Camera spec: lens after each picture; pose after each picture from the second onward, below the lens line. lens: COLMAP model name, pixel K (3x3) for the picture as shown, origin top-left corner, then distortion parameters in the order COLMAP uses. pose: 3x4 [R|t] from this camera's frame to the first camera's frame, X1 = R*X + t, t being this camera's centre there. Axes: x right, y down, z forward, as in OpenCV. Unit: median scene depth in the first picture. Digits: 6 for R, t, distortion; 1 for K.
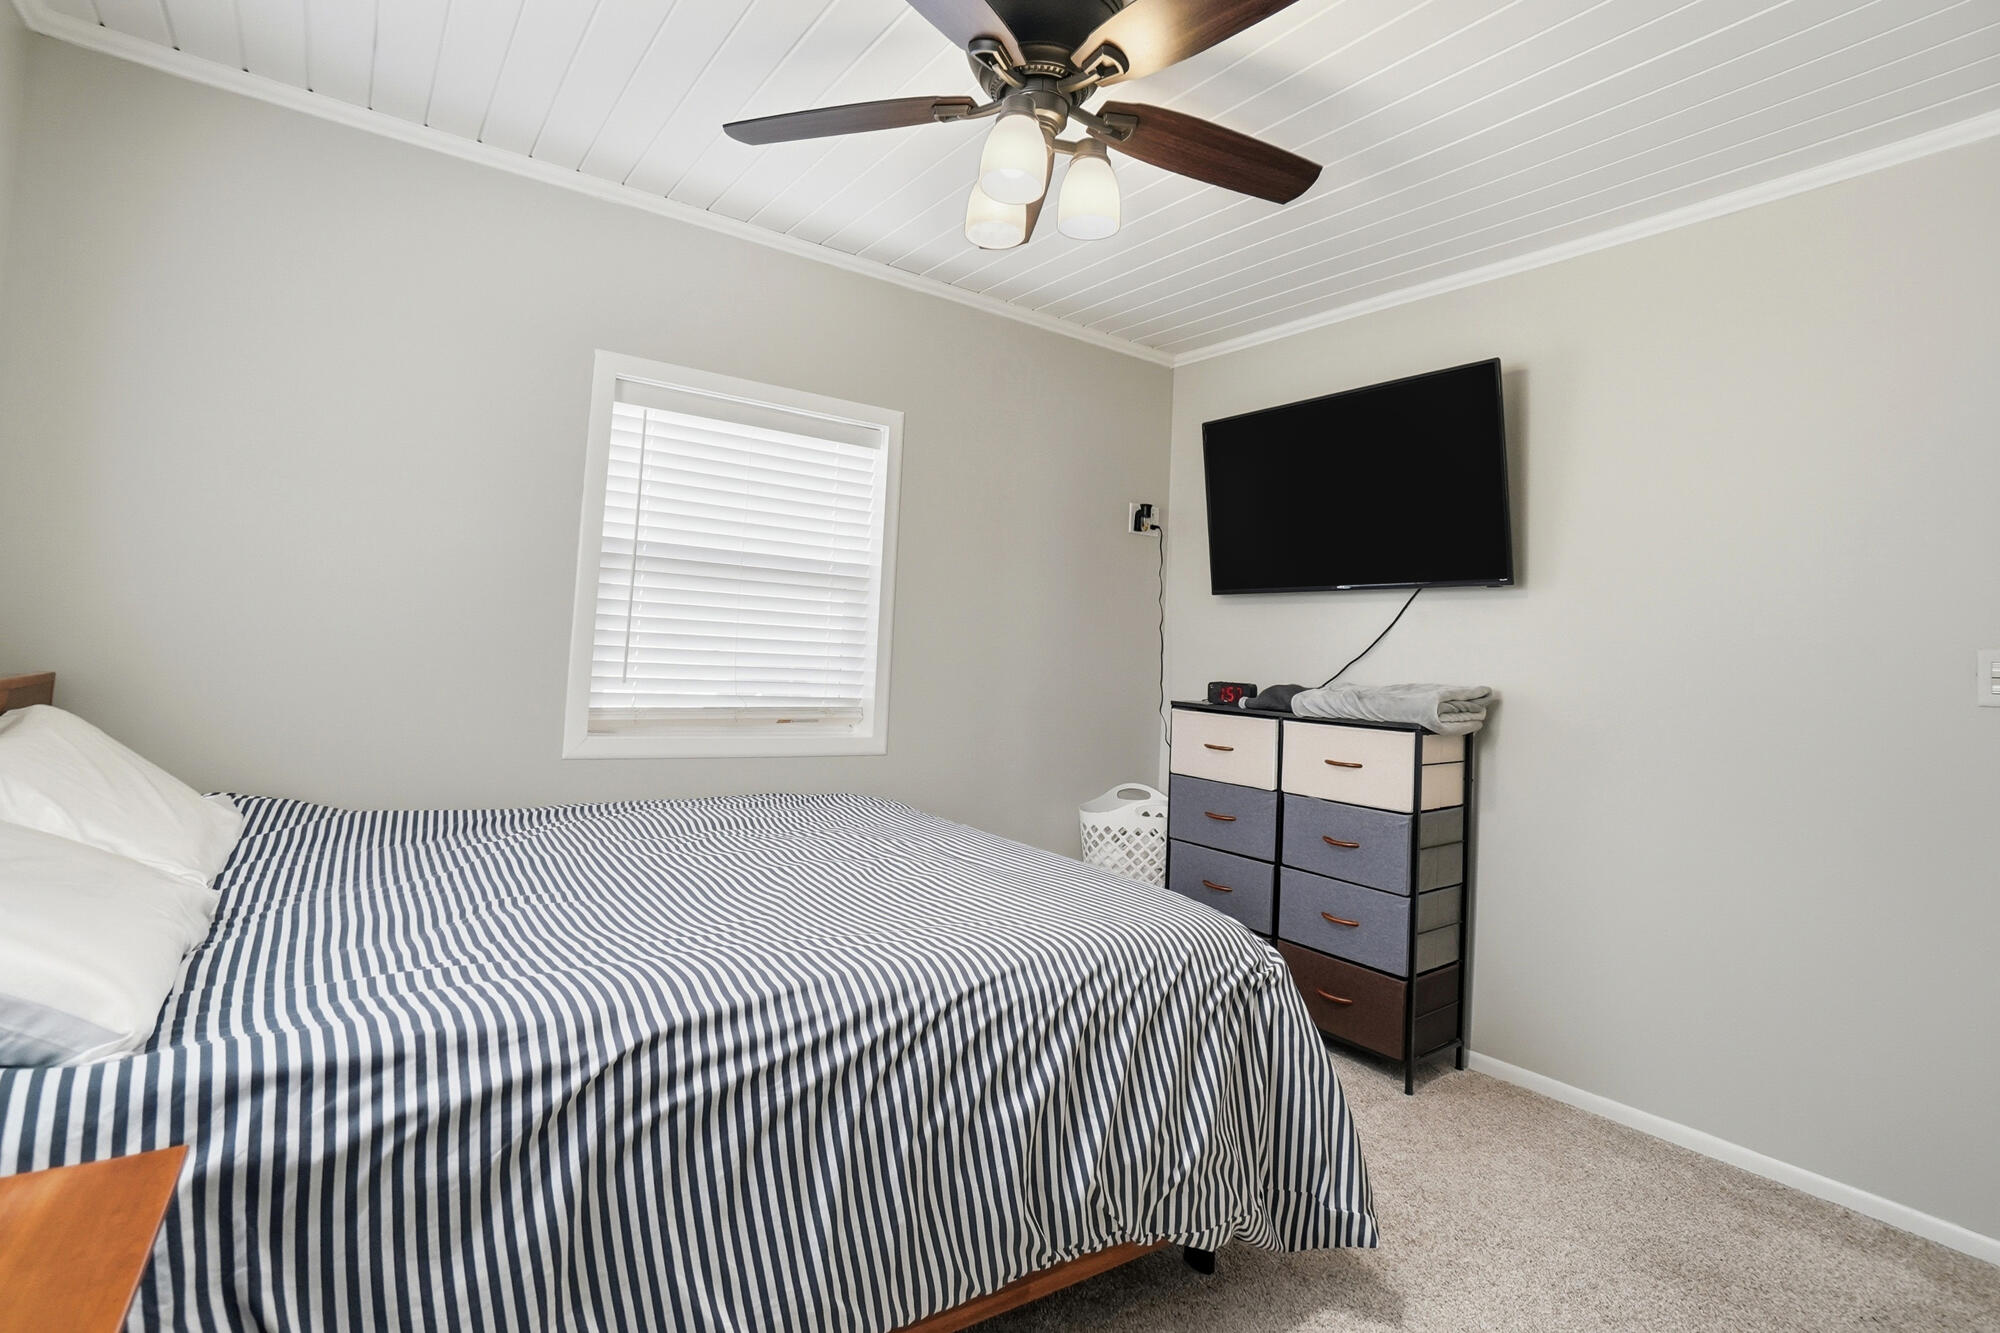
lens RADIAL K [[966.5, 0, 987.2], [0, 966.5, 584.1], [0, 0, 1]] dist [-0.035070, 0.001021]
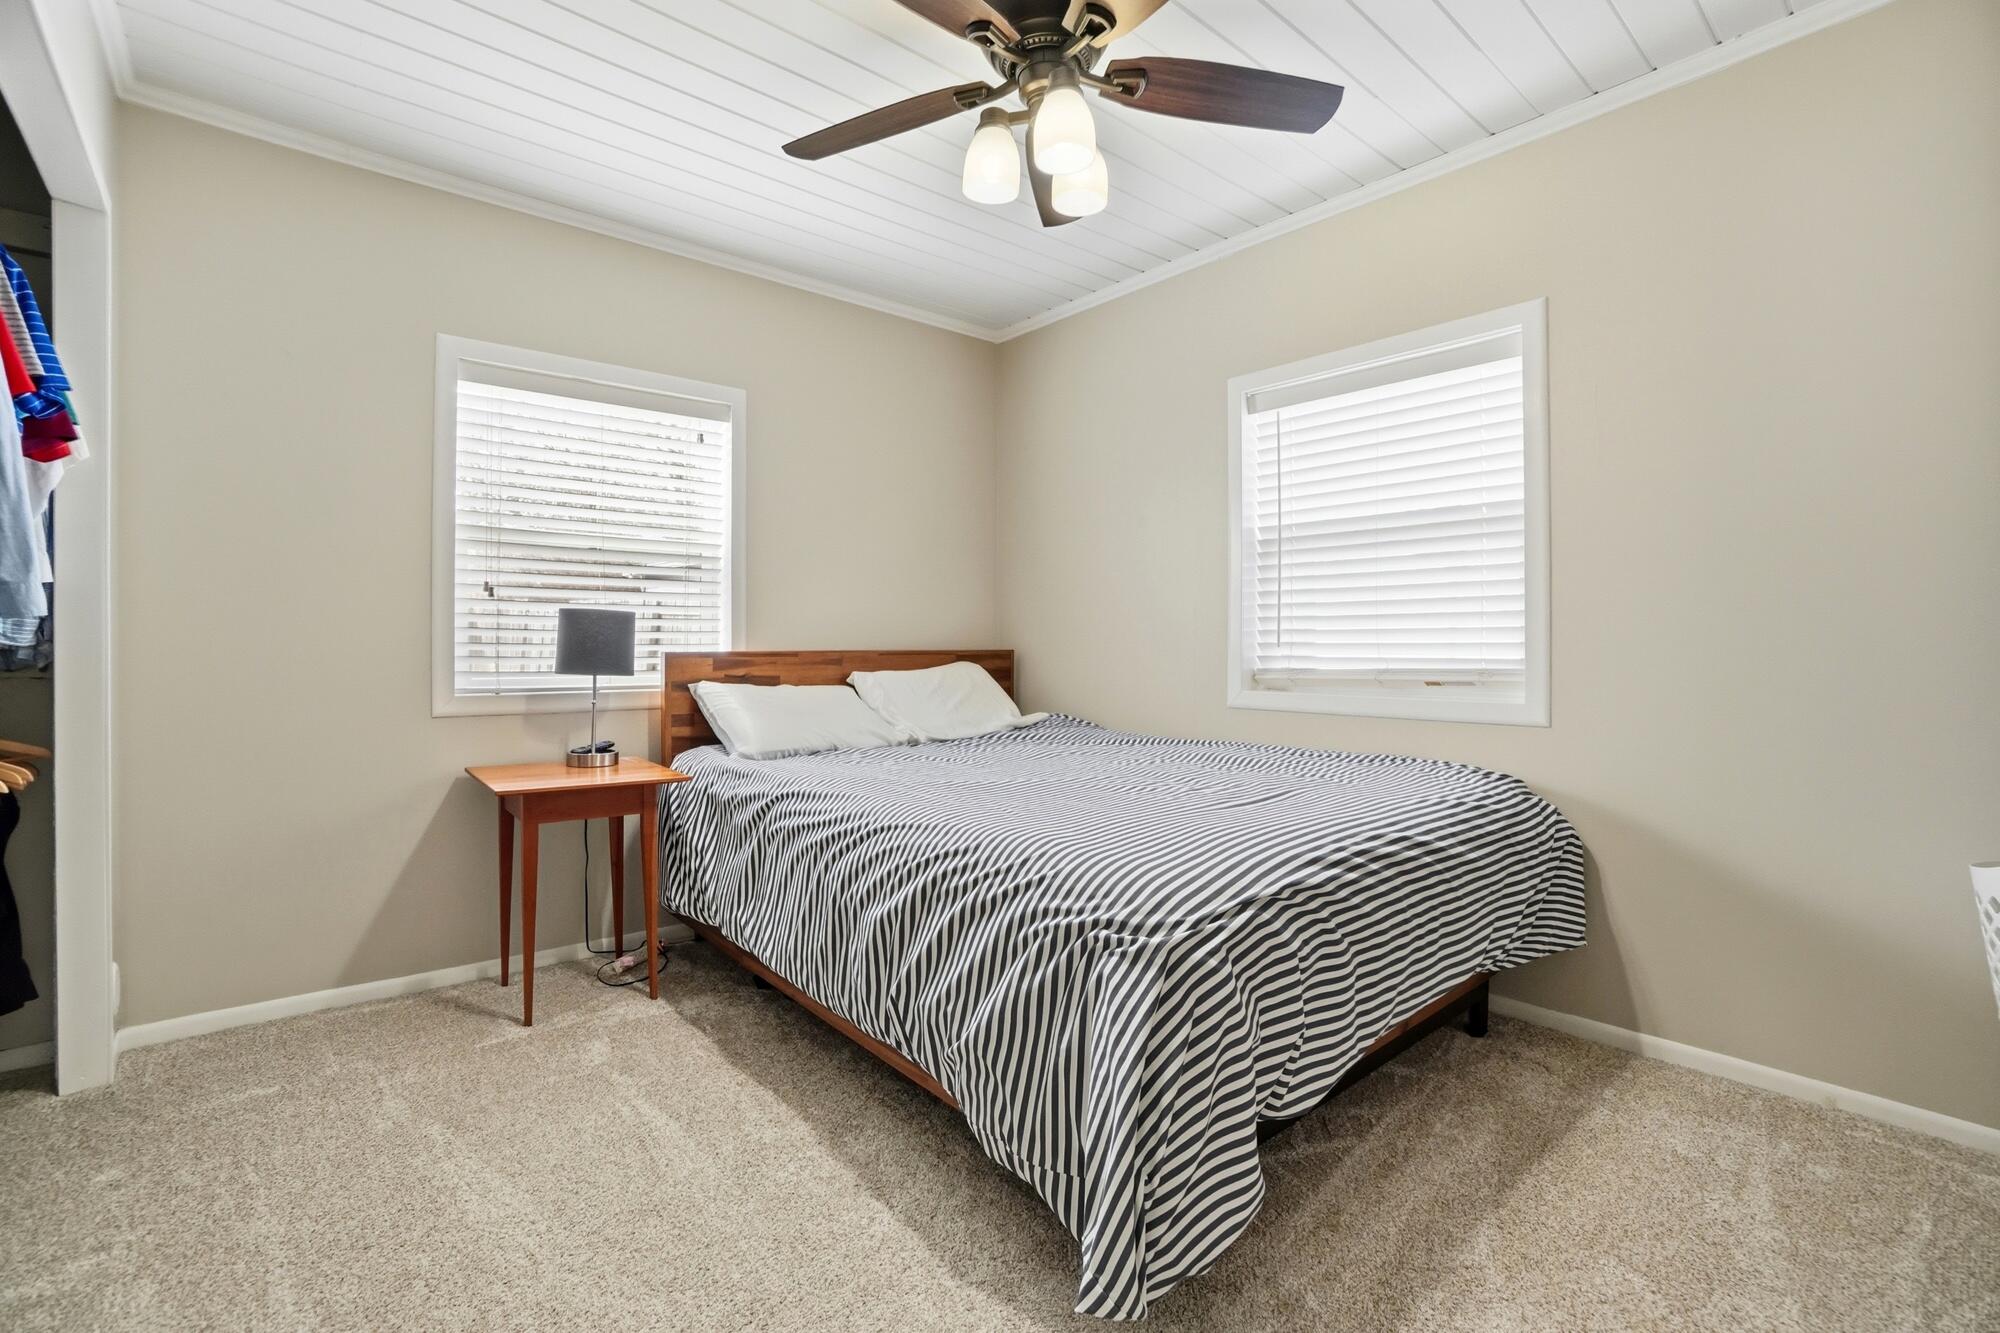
lens RADIAL K [[890.3, 0, 982.4], [0, 890.3, 652.8], [0, 0, 1]] dist [-0.058756, 0.021223]
pose [[0.090575, -0.041541, -0.995023, 0.583903], [0.082883, 0.995978, -0.034037, 0.101560], [0.992435, -0.079387, 0.093654, 0.471305]]
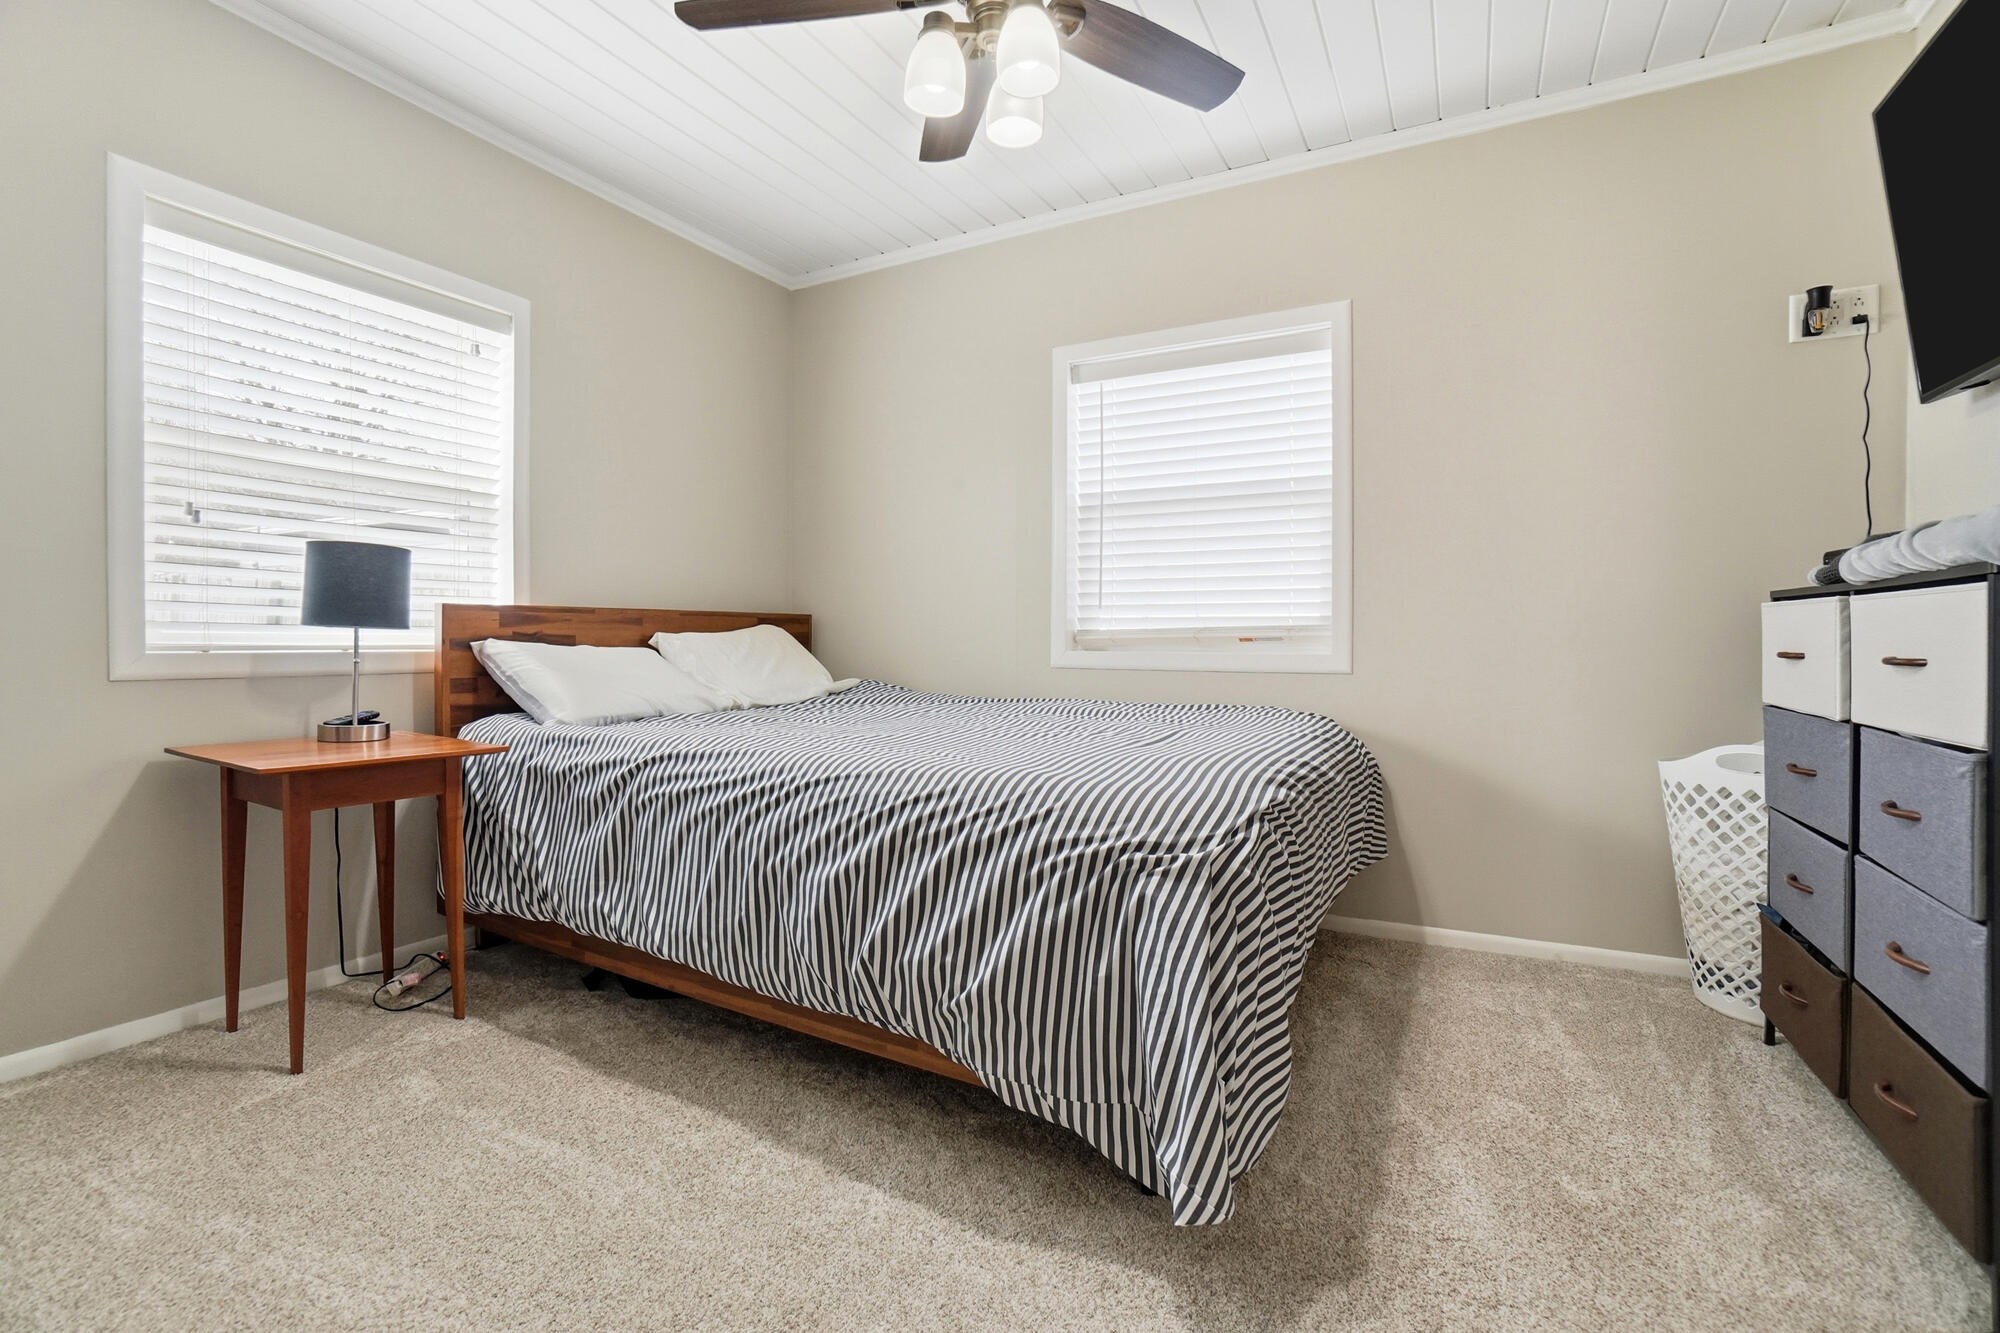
lens RADIAL K [[894.5, 0, 981.5], [0, 894.5, 656.6], [0, 0, 1]] dist [-0.063062, 0.021614]
pose [[0.437062, -0.027629, -0.899007, 0.512425], [0.087696, 0.996075, 0.012022, 0.119766], [0.895146, -0.084094, 0.437769, 0.310530]]
